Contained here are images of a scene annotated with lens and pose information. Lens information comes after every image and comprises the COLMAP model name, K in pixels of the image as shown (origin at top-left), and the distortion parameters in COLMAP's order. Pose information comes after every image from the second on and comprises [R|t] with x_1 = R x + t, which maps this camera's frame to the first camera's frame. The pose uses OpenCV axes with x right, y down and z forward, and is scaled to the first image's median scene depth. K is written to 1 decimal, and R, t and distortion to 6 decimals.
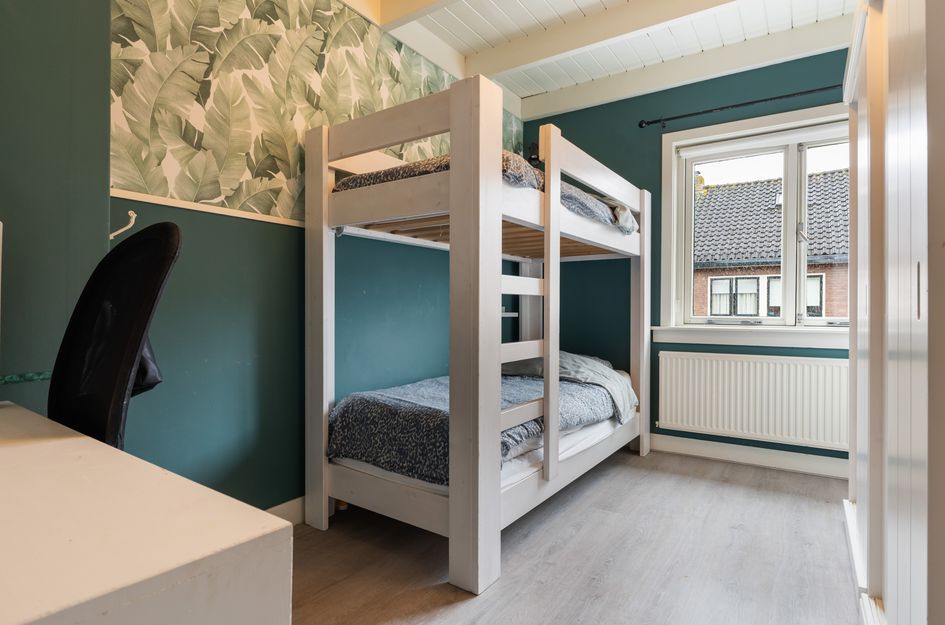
lens RADIAL K [[501.3, 0, 471.1], [0, 501.3, 311.0], [0, 0, 1]] dist [0.000326, 0.000017]
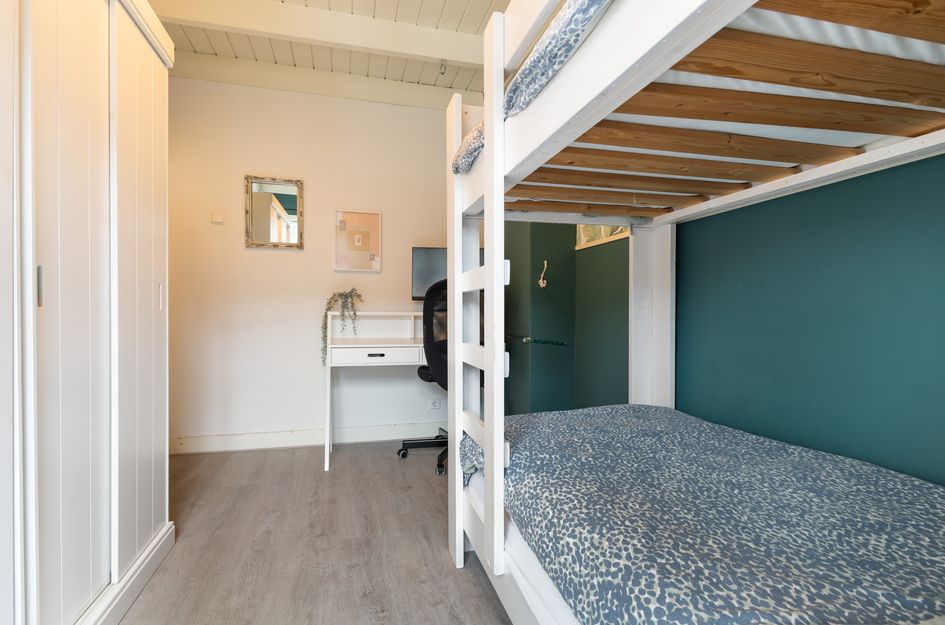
lens RADIAL K [[486.7, 0, 470.9], [0, 486.7, 312.5], [0, 0, 1]] dist [0.000137, 0.000017]
pose [[-0.657346, 0.000272, -0.753589, 0.741639], [-0.003712, 0.999987, 0.003599, 0.001416], [0.753579, 0.005163, -0.657337, 1.574932]]
